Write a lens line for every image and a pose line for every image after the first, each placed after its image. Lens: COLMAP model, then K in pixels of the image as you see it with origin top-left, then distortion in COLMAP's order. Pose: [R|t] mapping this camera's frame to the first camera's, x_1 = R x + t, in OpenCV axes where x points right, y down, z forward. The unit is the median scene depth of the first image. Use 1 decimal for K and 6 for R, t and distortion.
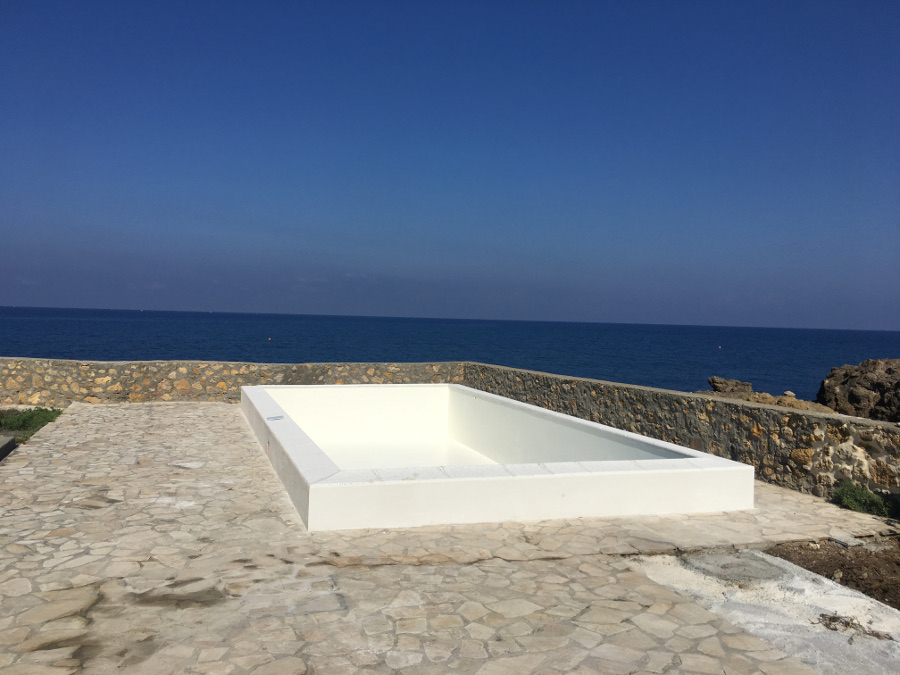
lens RADIAL K [[762.6, 0, 451.4], [0, 762.6, 331.4], [0, 0, 1]] dist [0.076250, -0.087530]
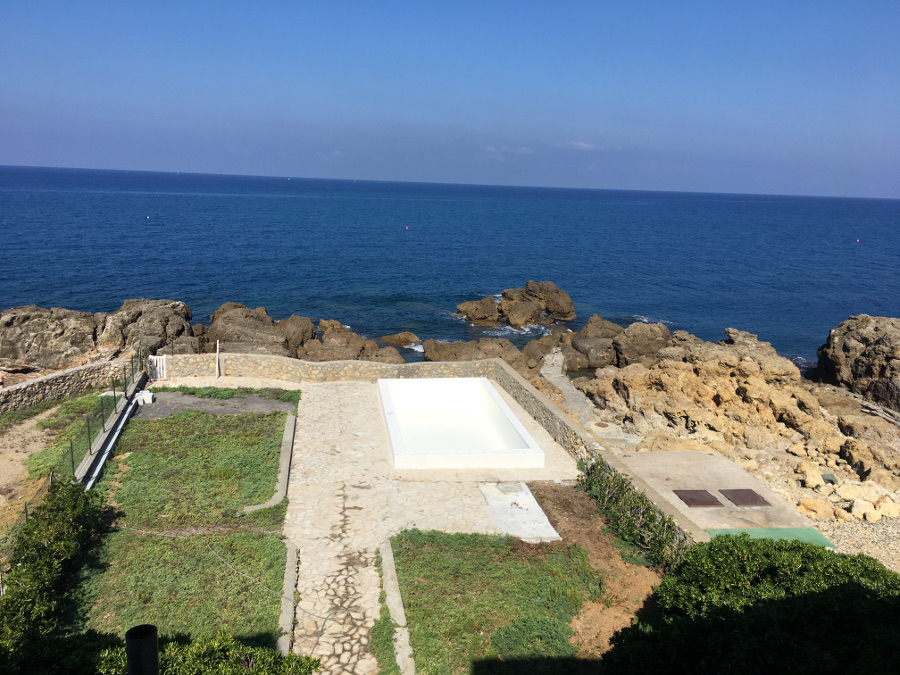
lens RADIAL K [[762.6, 0, 448.9], [0, 762.6, 339.4], [0, 0, 1]] dist [0.076250, -0.087530]
pose [[0.983472, 0.042926, -0.175896, 0.264637], [-0.011034, 0.983893, 0.178415, -0.386838], [0.180722, -0.173525, 0.968106, -0.912990]]
